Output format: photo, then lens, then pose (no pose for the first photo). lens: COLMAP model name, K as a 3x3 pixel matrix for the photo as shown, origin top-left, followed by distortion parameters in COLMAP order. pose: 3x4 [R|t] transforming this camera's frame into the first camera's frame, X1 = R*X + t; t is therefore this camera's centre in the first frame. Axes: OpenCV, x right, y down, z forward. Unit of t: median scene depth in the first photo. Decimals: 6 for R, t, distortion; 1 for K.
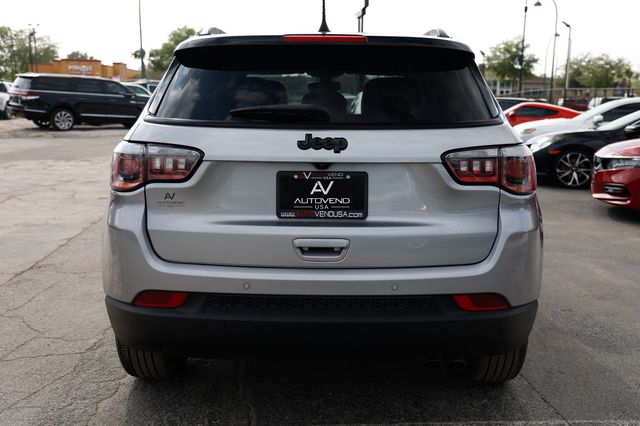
lens RADIAL K [[658.5, 0, 320.0], [0, 658.5, 213.0], [0, 0, 1]] dist [0.050420, 0.020980]
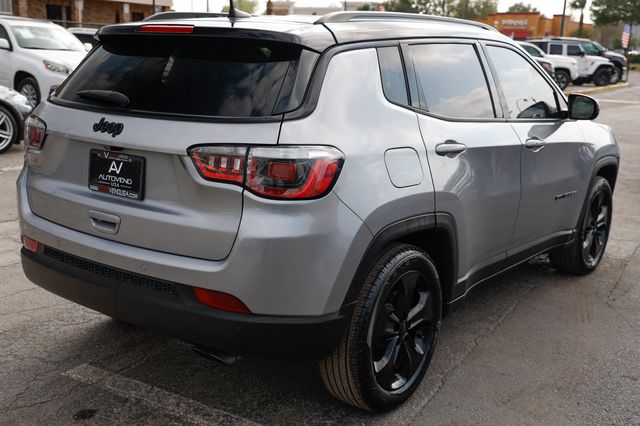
lens RADIAL K [[731.5, 0, 320.0], [0, 731.5, 213.0], [0, 0, 1]] dist [0.126779, 0.014281]
pose [[0.812505, 0.144660, -0.564720, 0.967242], [-0.122573, 0.989460, 0.077106, -0.097688], [0.569922, 0.006570, 0.821673, 0.174965]]
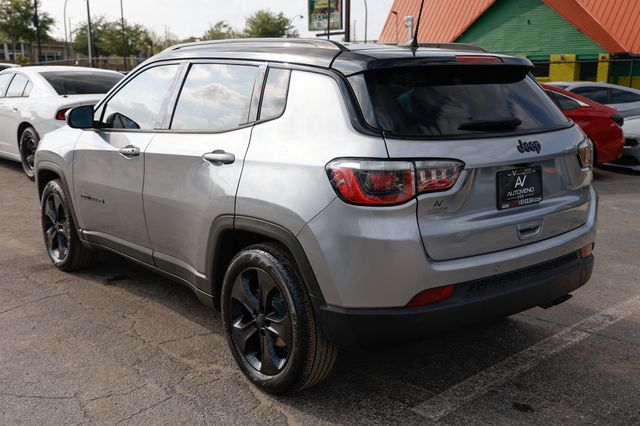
lens RADIAL K [[731.5, 0, 320.0], [0, 731.5, 213.0], [0, 0, 1]] dist [0.126779, 0.014281]
pose [[0.750997, -0.134717, 0.646417, -1.182568], [0.114818, 0.990695, 0.073073, -0.123218], [-0.650247, 0.019342, 0.759477, 0.170480]]
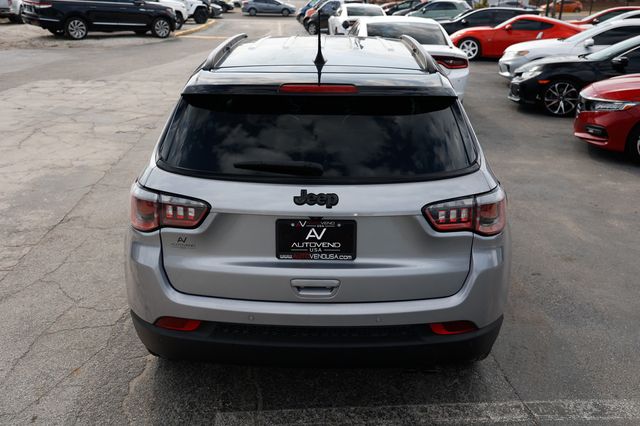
lens RADIAL K [[615.3, 0, 320.0], [0, 615.3, 213.0], [0, 0, 1]] dist [0.017084, 0.040301]
pose [[0.999972, 0.001554, -0.007353, 0.017377], [-0.000154, 0.982418, 0.186696, -0.264540], [0.007514, -0.186689, 0.982390, -0.030508]]
